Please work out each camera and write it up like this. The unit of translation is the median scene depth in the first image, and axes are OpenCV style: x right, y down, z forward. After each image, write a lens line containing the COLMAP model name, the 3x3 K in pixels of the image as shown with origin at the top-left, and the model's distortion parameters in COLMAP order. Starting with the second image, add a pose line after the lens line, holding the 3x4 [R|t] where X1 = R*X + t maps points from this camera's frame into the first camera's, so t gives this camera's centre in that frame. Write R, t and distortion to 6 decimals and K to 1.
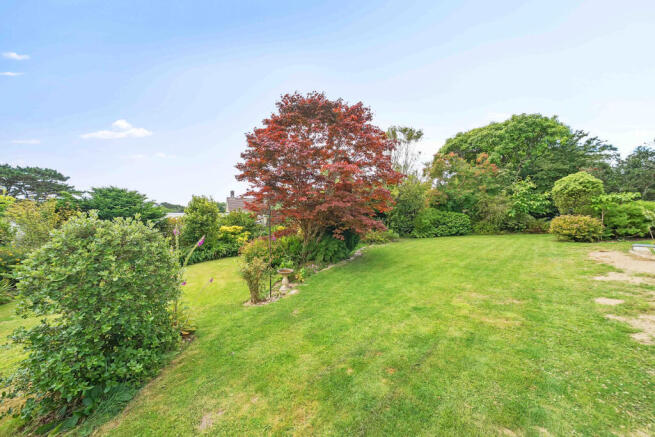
lens RADIAL K [[215.5, 0, 321.9], [0, 215.5, 220.8], [0, 0, 1]] dist [-0.000158, -0.000041]
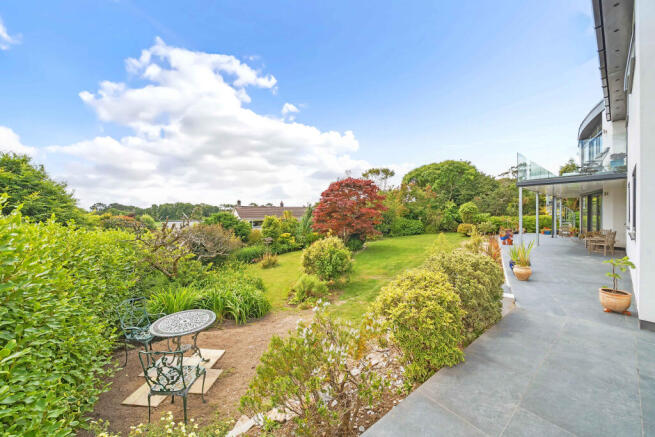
lens RADIAL K [[215.5, 0, 331.3], [0, 215.5, 215.6], [0, 0, 1]] dist [-0.000158, -0.000041]
pose [[0.986833, -0.015235, 0.161022, -0.266519], [0.018780, 0.999613, -0.020515, -0.054240], [-0.160647, 0.023269, 0.986738, -0.513337]]
